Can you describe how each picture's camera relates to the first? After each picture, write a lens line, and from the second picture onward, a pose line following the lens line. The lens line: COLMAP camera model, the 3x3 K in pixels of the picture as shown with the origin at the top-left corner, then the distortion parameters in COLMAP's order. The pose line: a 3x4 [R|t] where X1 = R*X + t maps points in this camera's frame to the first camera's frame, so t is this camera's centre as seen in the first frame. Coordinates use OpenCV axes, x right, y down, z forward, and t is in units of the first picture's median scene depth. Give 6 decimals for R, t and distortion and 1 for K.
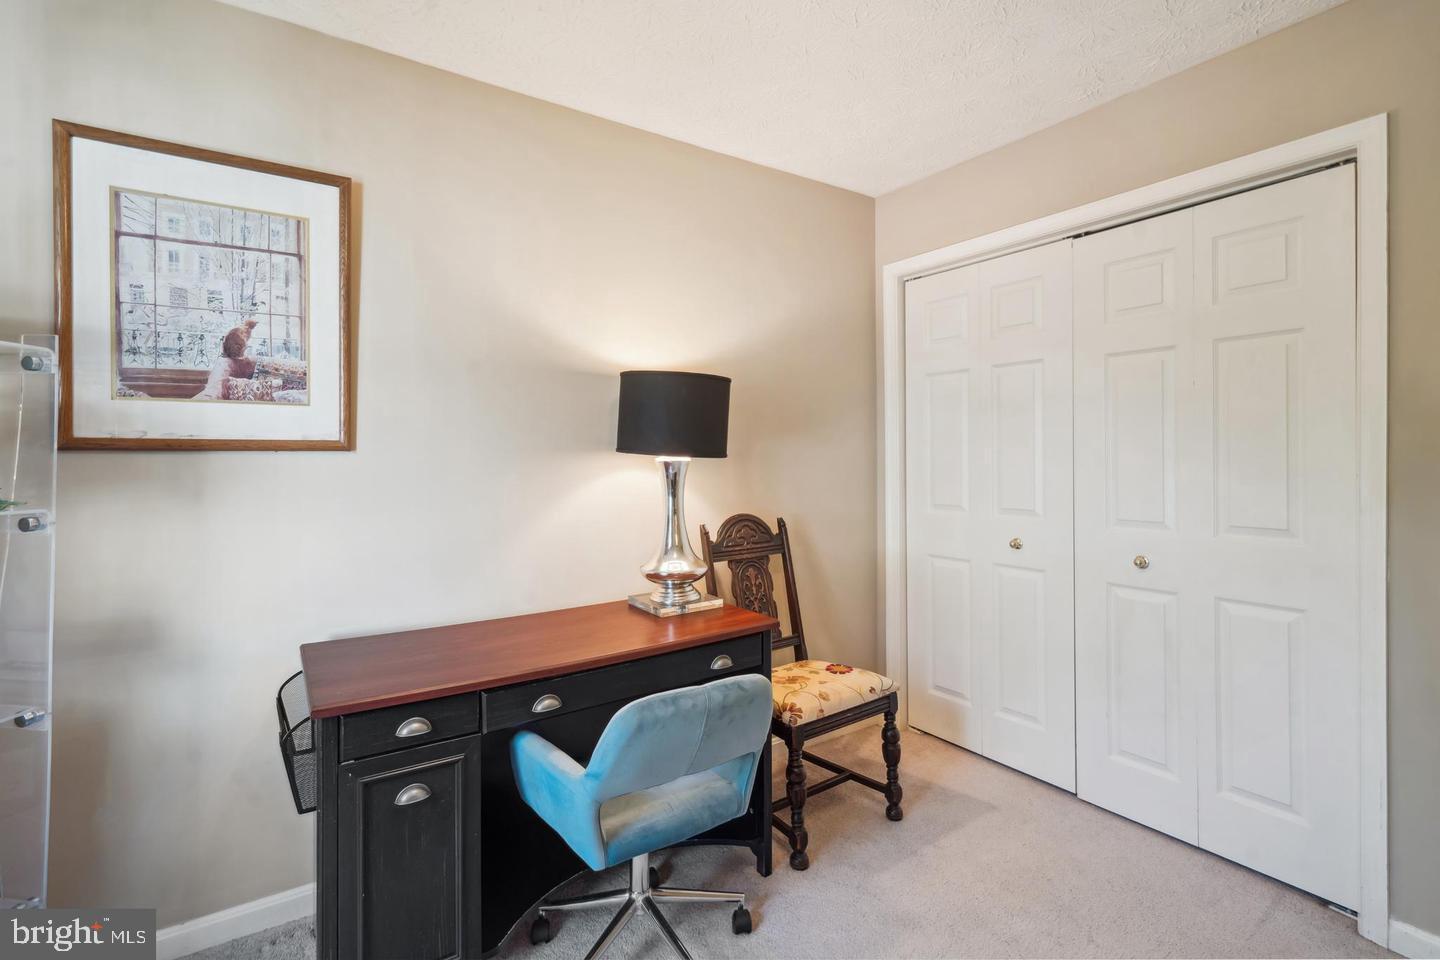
lens RADIAL K [[674.4, 0, 721.5], [0, 674.4, 445.9], [0, 0, 1]] dist [-0.001456, -0.000170]
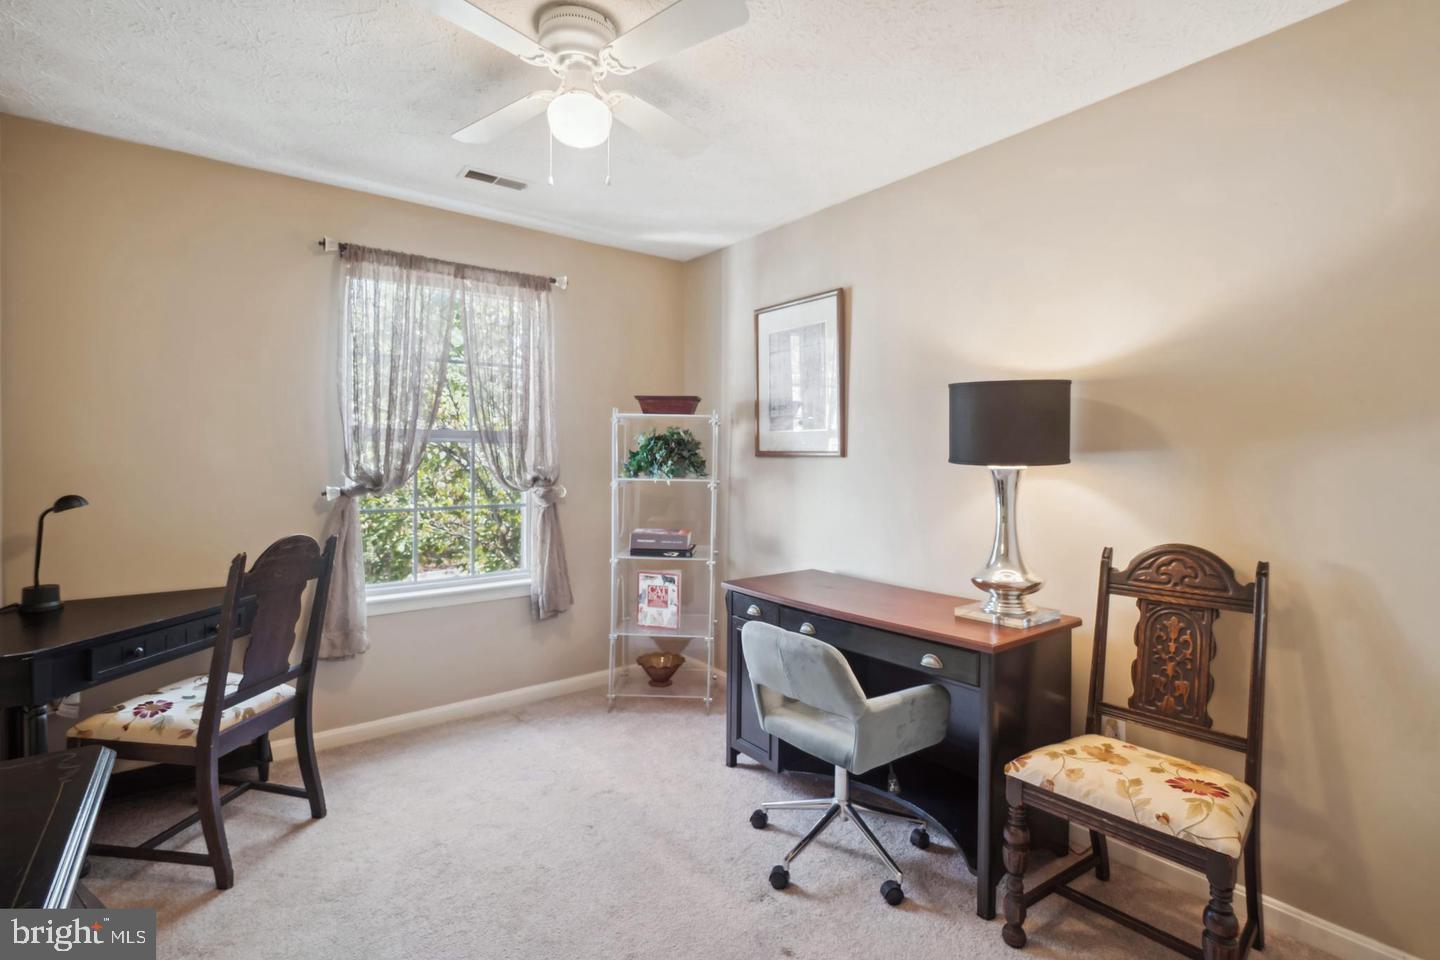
lens RADIAL K [[670.1, 0, 716.2], [0, 670.1, 459.7], [0, 0, 1]] dist [-0.003361, -0.000016]
pose [[0.047151, 0.003497, -0.998882, 0.874499], [-0.000139, 0.999994, 0.003494, 0.006630], [0.998888, -0.000026, 0.047151, 0.537224]]
